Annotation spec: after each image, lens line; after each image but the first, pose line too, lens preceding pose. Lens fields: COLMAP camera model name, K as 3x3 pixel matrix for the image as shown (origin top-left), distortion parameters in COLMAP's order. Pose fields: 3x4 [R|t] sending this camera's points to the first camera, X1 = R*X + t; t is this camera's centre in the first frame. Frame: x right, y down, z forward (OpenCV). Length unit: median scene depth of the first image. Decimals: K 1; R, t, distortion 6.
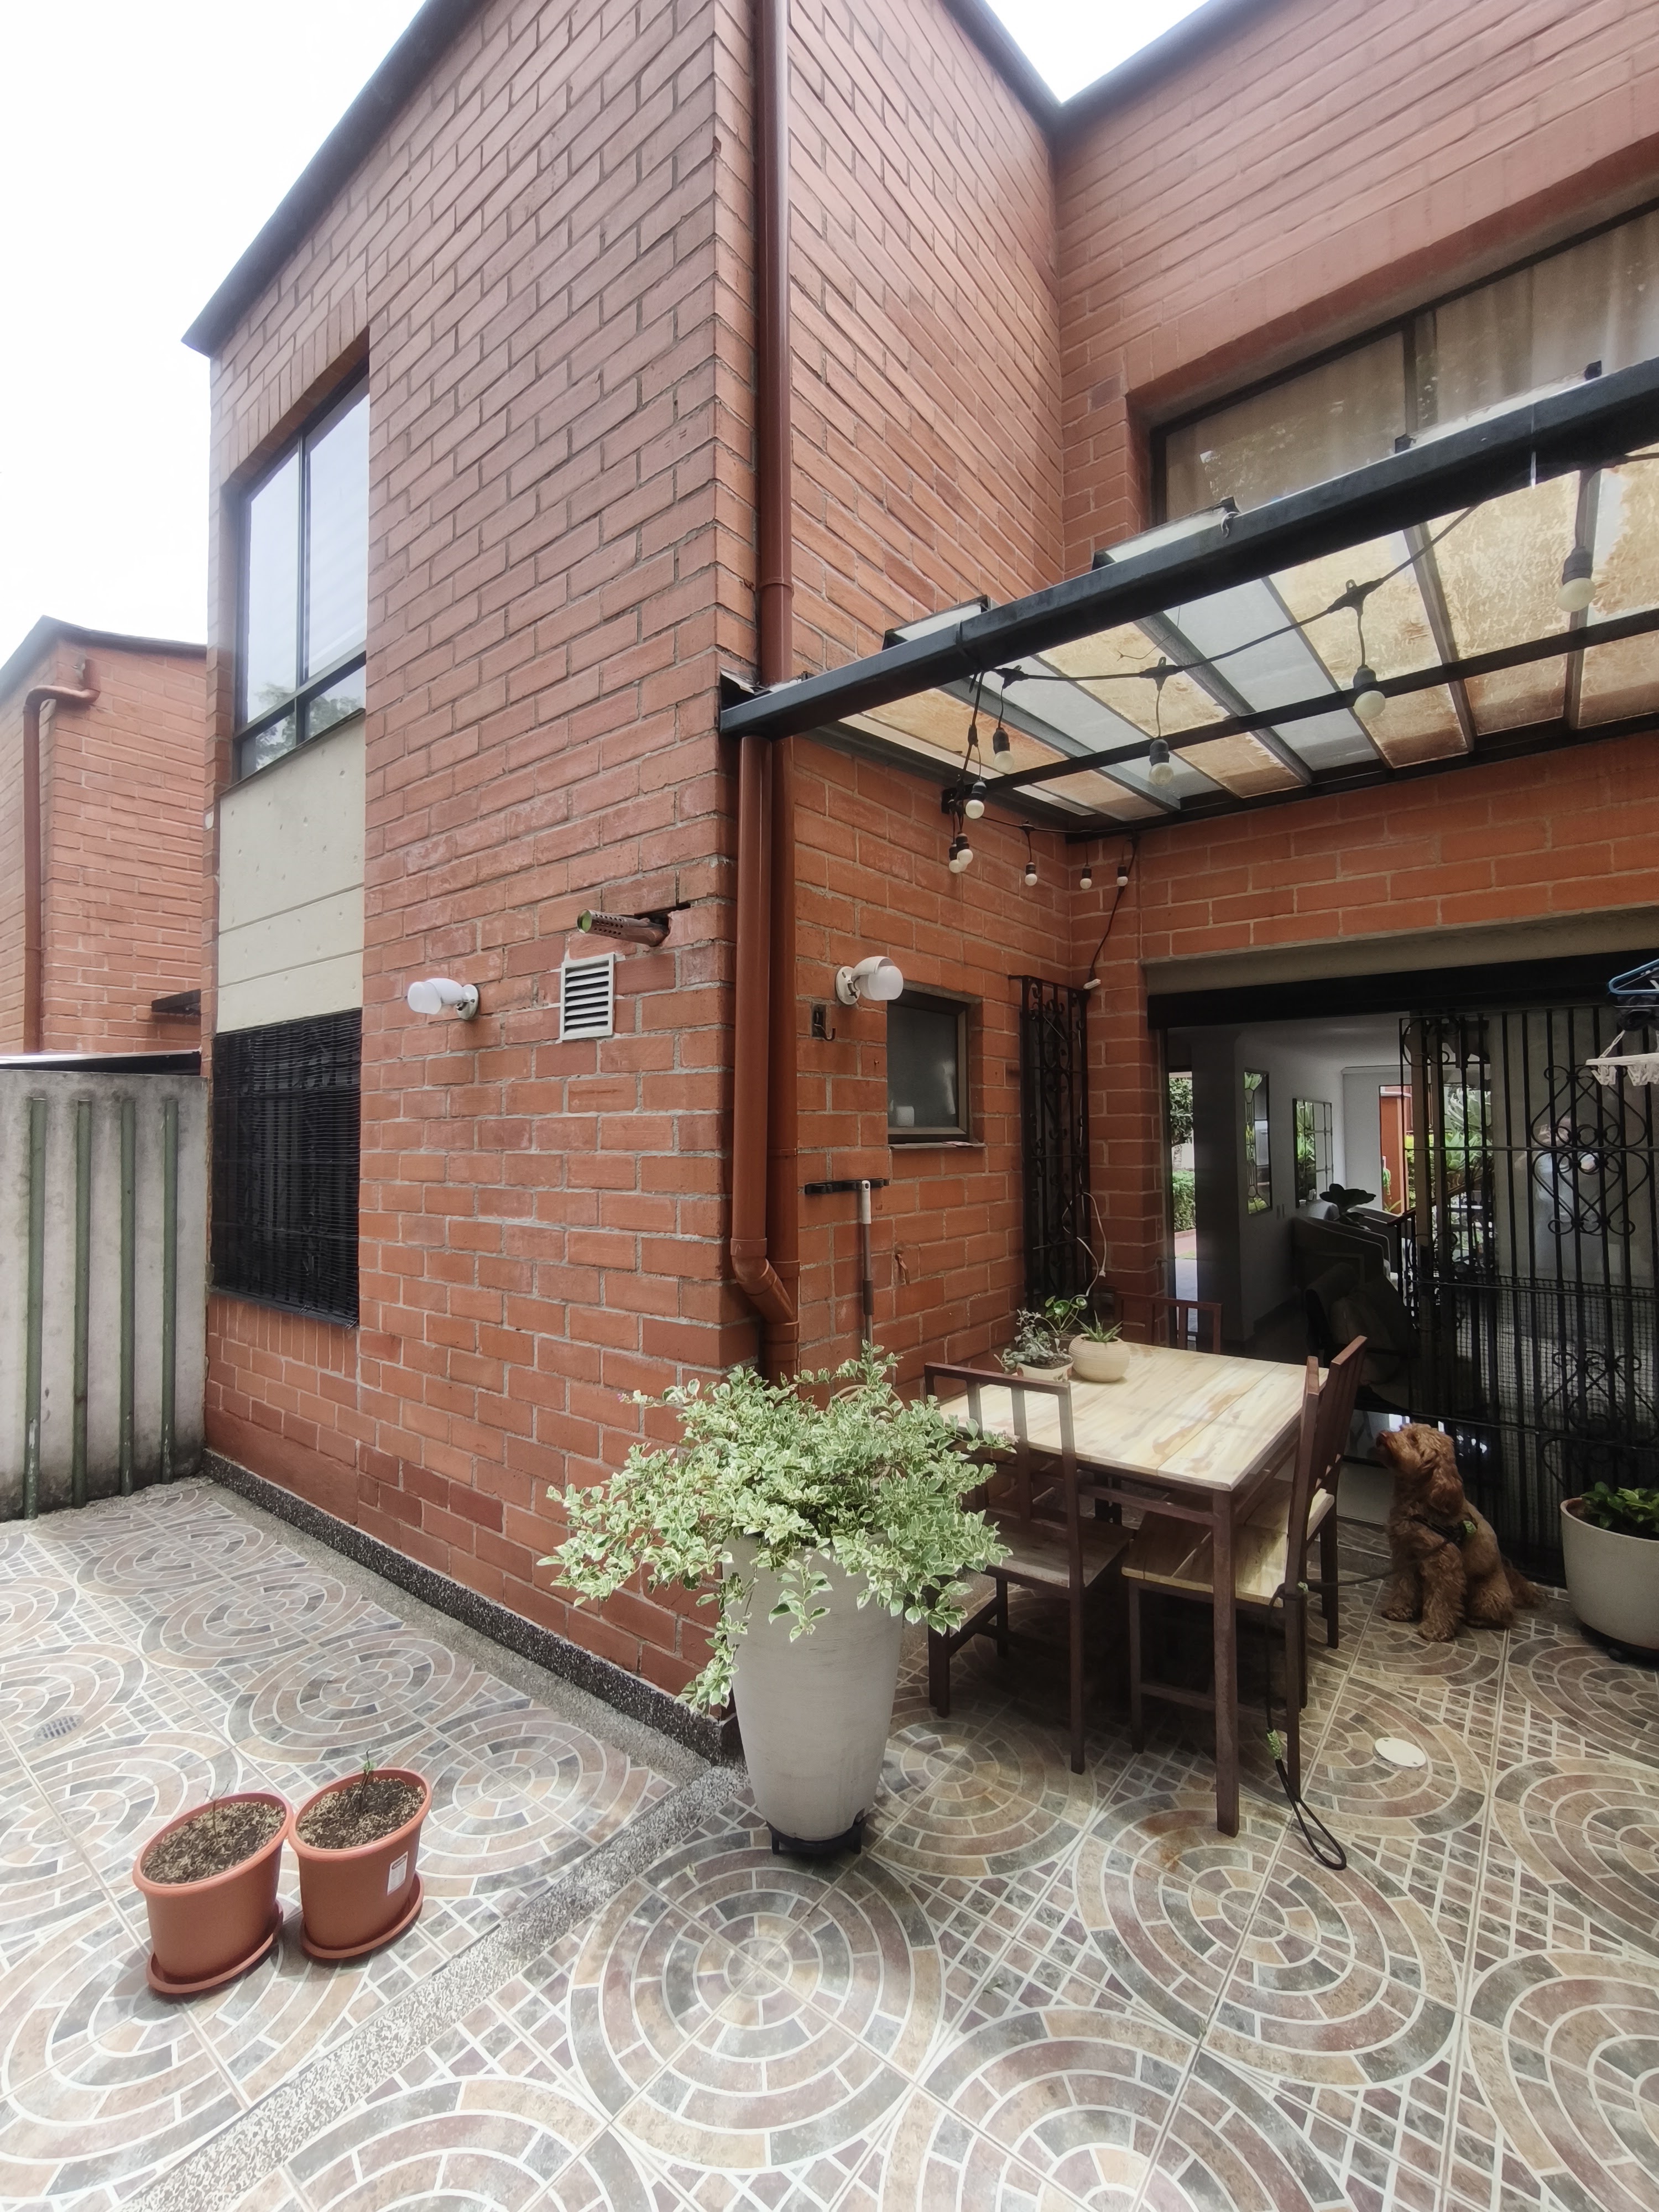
lens RADIAL K [[946.2, 0, 829.5], [0, 946.2, 1106.0], [0, 0, 1]] dist [-0.000896, -0.000294]
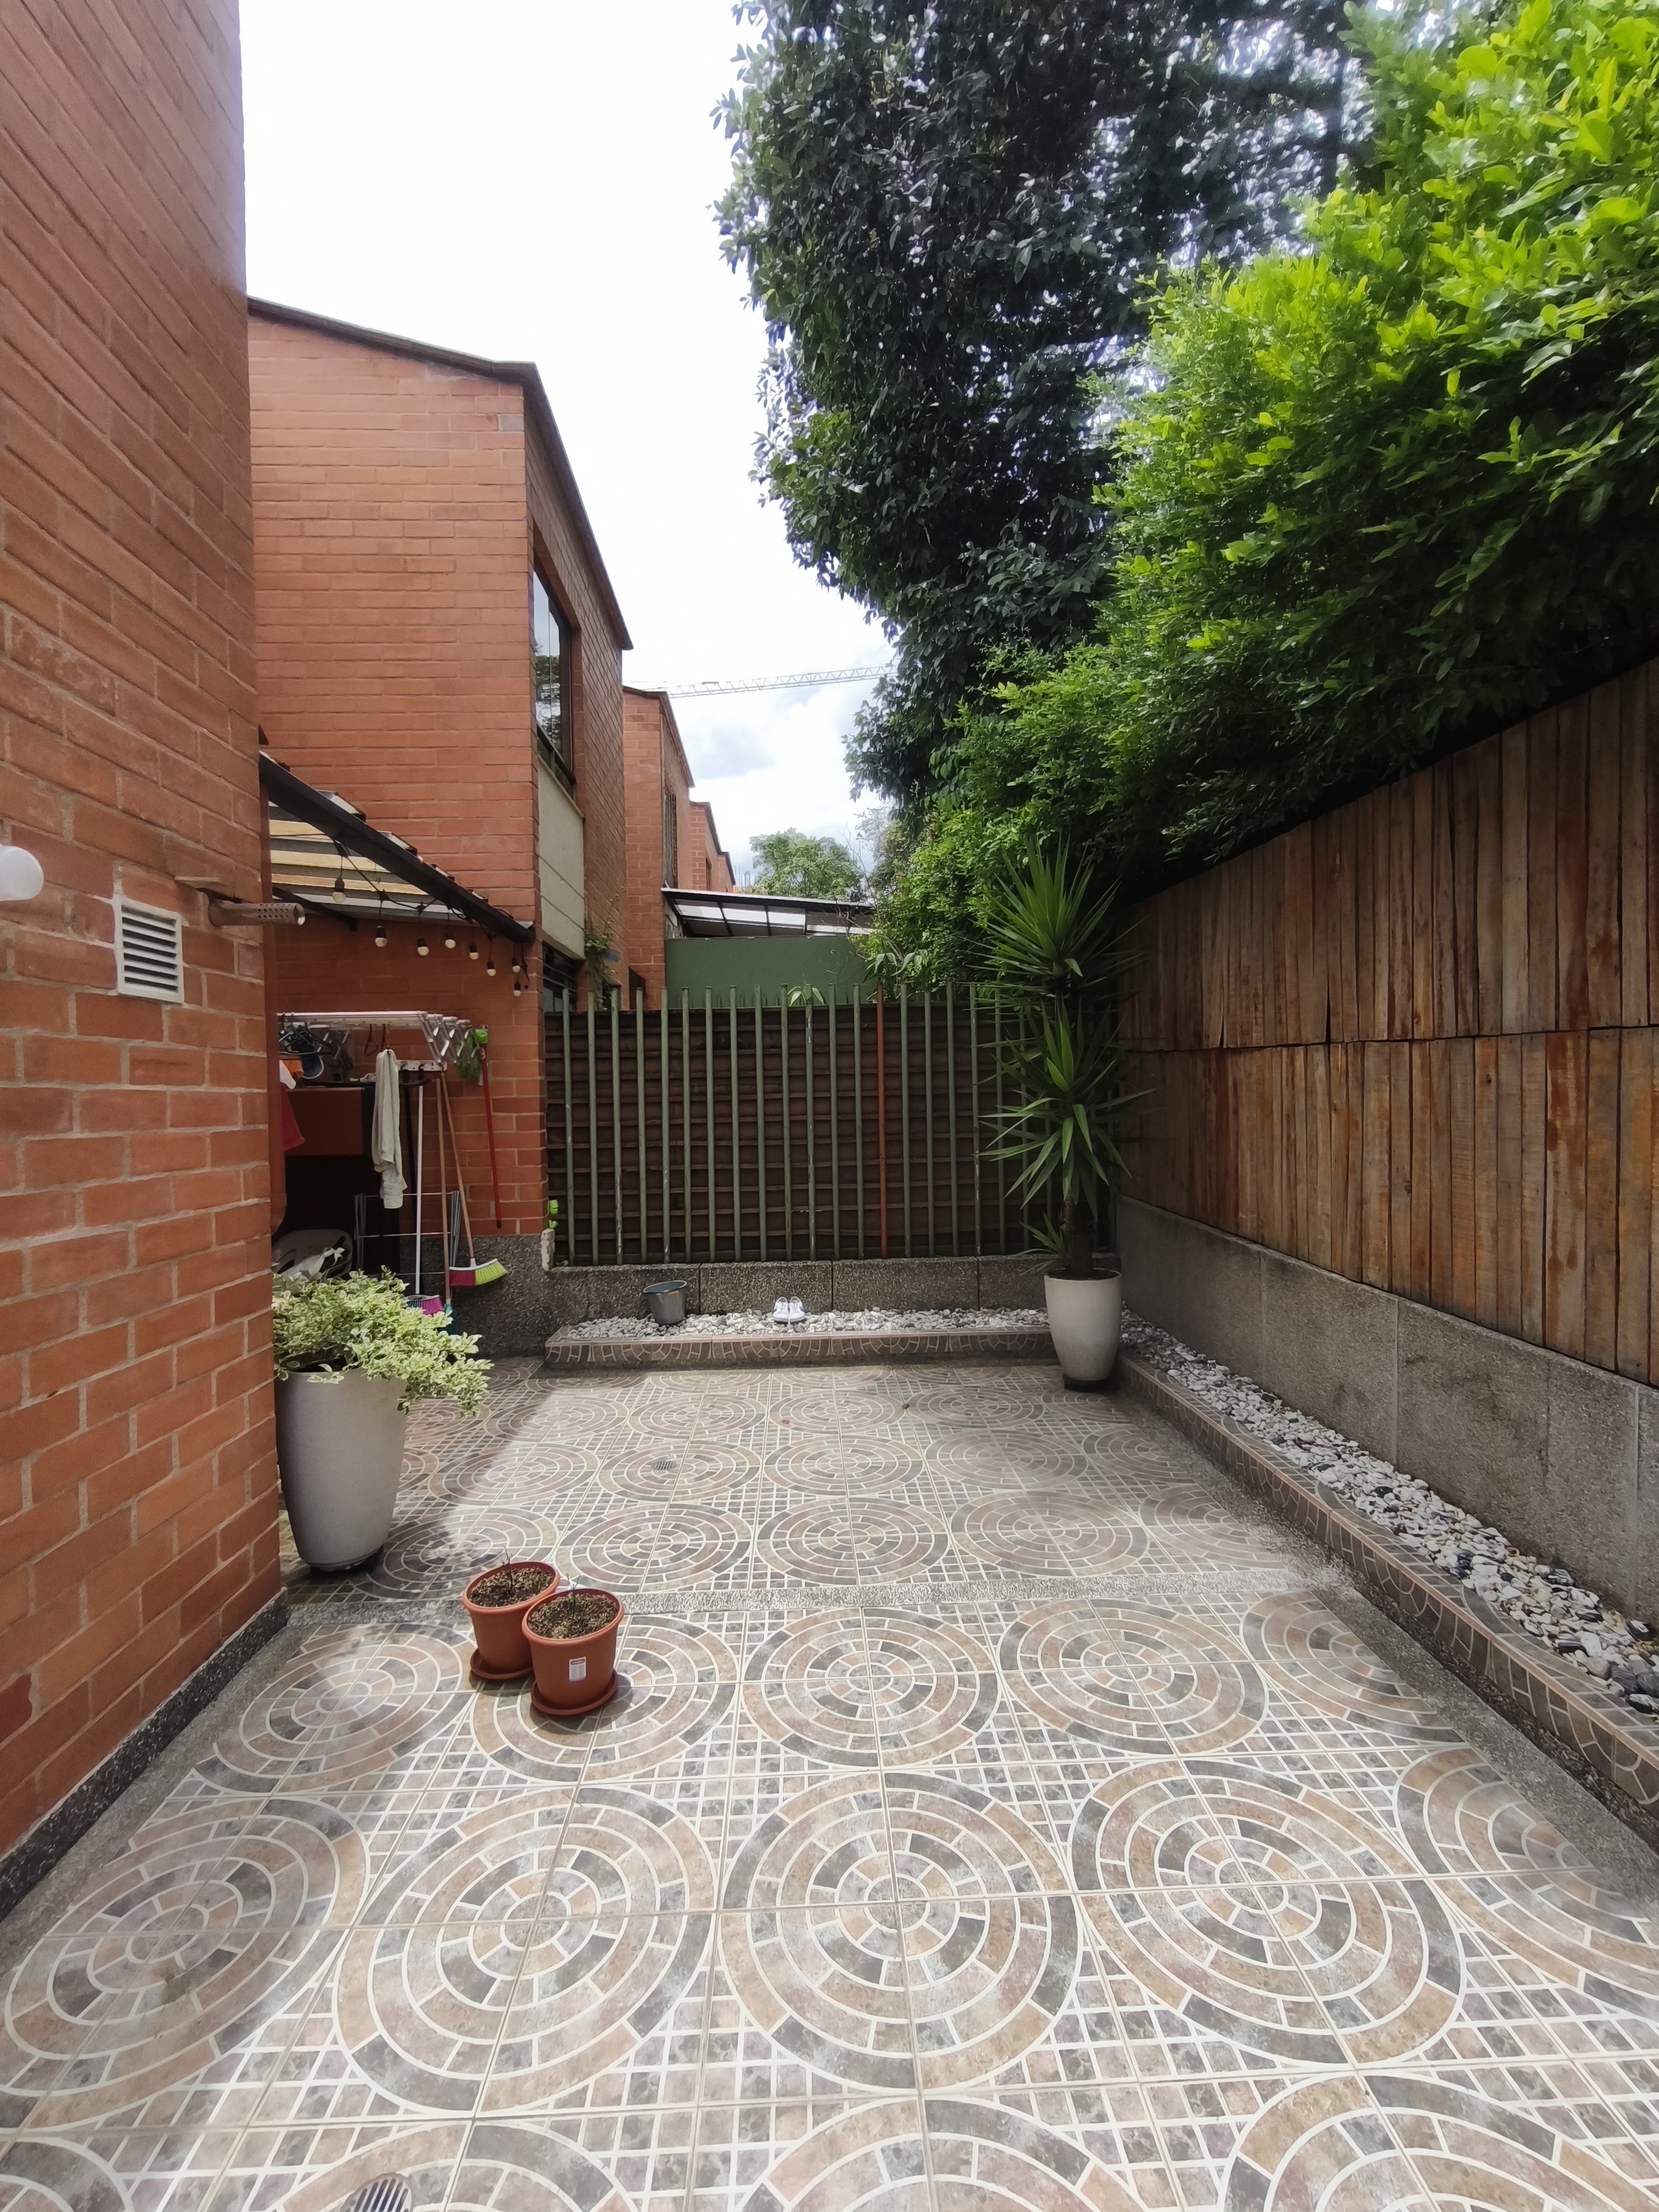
lens RADIAL K [[946.2, 0, 829.5], [0, 946.2, 1106.0], [0, 0, 1]] dist [-0.000896, -0.000294]
pose [[-0.648056, 0.018111, 0.761378, -1.343045], [0.006118, 0.999809, -0.018575, 0.046814], [-0.761569, -0.007379, -0.648042, 1.112940]]
